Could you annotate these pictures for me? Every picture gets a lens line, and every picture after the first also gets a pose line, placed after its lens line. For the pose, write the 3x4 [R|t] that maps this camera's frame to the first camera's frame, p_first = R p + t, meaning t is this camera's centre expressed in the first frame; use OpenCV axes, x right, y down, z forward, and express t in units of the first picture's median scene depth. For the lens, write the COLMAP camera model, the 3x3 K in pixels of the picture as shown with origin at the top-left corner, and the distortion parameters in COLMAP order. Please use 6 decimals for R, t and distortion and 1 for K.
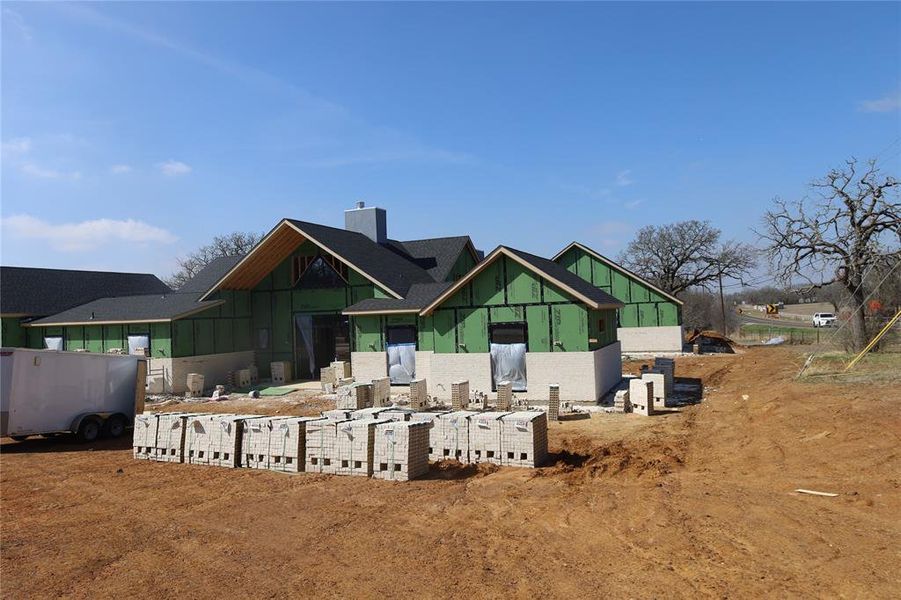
lens RADIAL K [[610.0, 0, 452.2], [0, 610.0, 302.4], [0, 0, 1]] dist [-0.017229, 0.002003]
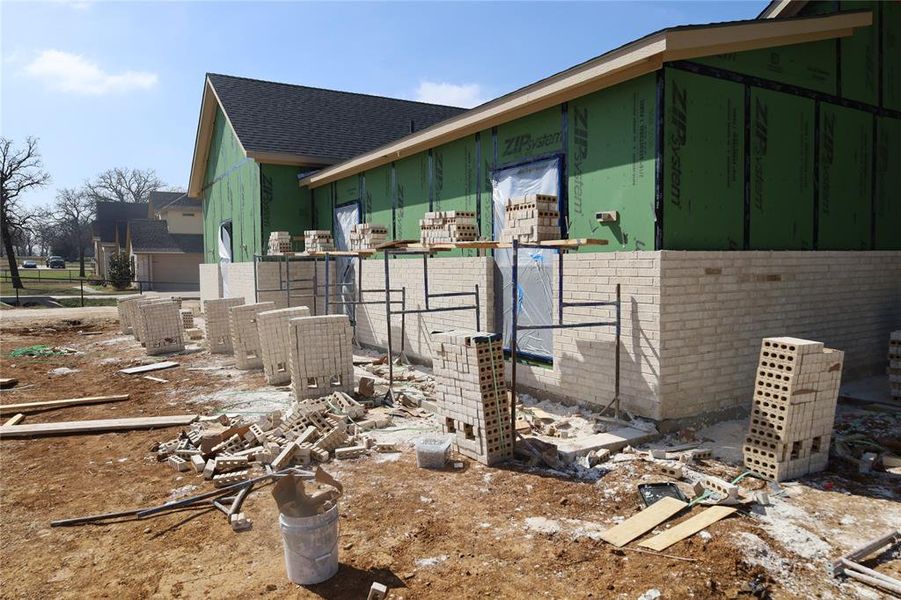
lens RADIAL K [[610.0, 0, 452.2], [0, 610.0, 302.4], [0, 0, 1]] dist [-0.017229, 0.002003]
pose [[0.802087, 0.063515, -0.593820, -0.349989], [-0.001499, 0.994539, 0.104351, 0.077766], [0.597205, -0.082808, 0.797803, 0.703503]]
